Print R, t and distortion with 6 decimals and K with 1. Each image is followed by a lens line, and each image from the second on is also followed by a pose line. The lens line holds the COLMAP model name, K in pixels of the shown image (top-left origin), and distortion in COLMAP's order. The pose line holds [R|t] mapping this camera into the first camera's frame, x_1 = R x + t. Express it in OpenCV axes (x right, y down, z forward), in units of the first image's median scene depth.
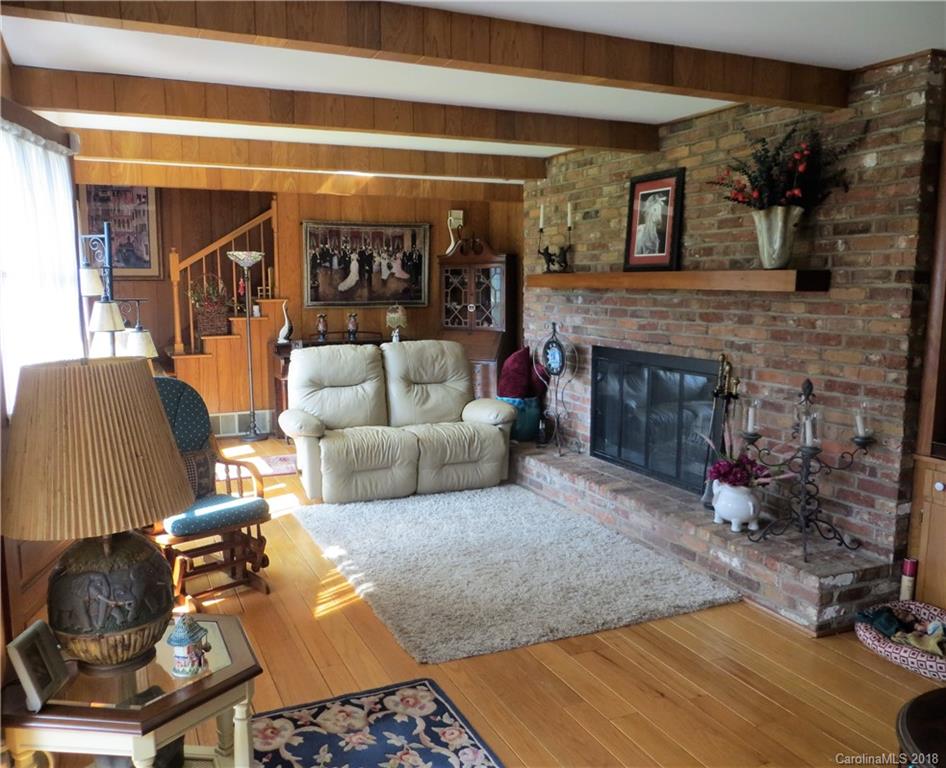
lens RADIAL K [[778.7, 0, 473.0], [0, 778.7, 384.0], [0, 0, 1]] dist [0.004586, 0.002674]
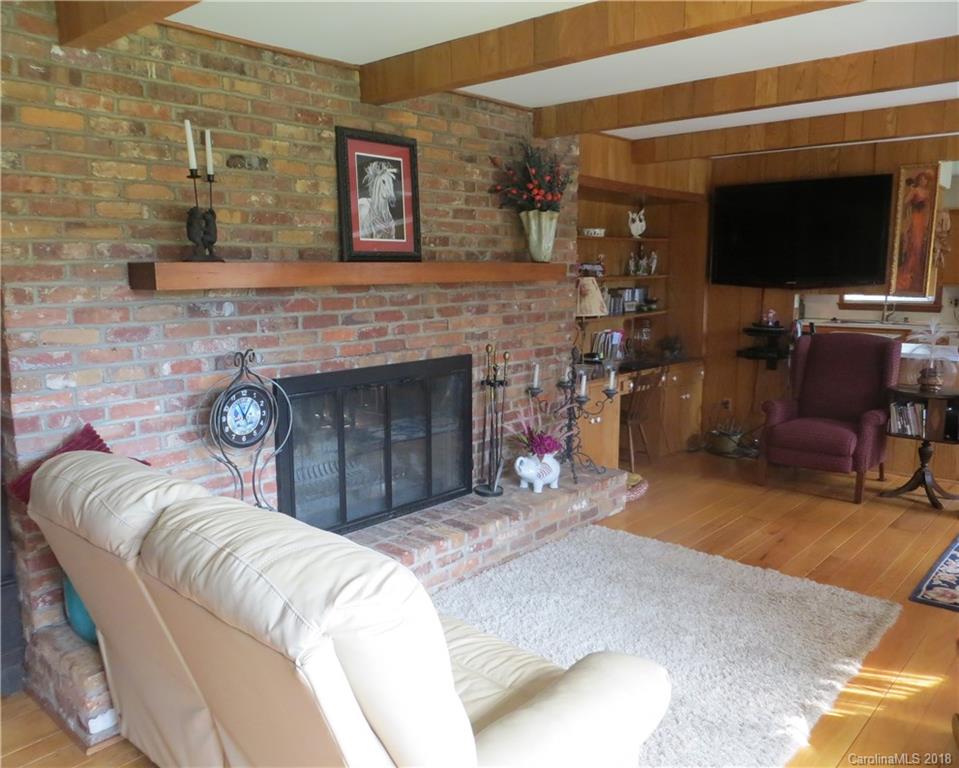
lens RADIAL K [[731.9, 0, 479.5], [0, 731.9, 384.0], [0, 0, 1]] dist [-0.000987, 0.001930]
pose [[-0.364586, -0.139951, 0.920593, -0.501898], [0.130303, 0.971246, 0.199256, -0.160777], [-0.922008, 0.192601, -0.335866, 1.195742]]
